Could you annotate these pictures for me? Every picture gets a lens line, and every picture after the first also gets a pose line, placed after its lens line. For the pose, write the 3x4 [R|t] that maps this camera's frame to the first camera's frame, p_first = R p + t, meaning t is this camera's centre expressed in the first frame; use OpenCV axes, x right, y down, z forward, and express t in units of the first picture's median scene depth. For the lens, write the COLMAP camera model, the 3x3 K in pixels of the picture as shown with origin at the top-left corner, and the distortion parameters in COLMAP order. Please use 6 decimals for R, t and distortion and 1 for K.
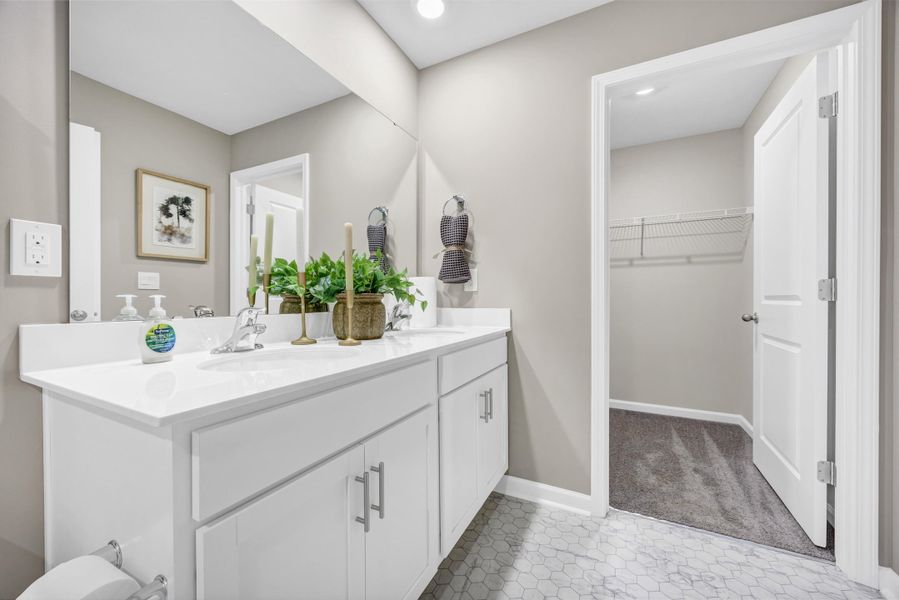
lens RADIAL K [[339.5, 0, 452.2], [0, 339.5, 299.0], [0, 0, 1]] dist [0.007936, -0.000586]
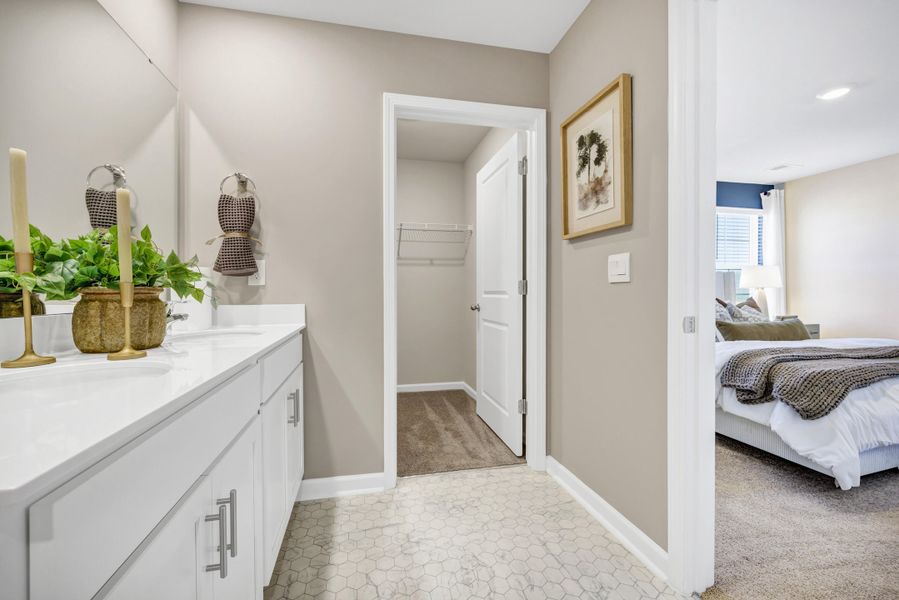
lens RADIAL K [[339.5, 0, 444.6], [0, 339.5, 294.5], [0, 0, 1]] dist [0.007936, -0.000586]
pose [[0.793044, -0.003352, 0.609156, -0.103151], [0.002323, 0.999994, 0.002478, -0.000092], [-0.609160, -0.000550, 0.793047, 0.006810]]
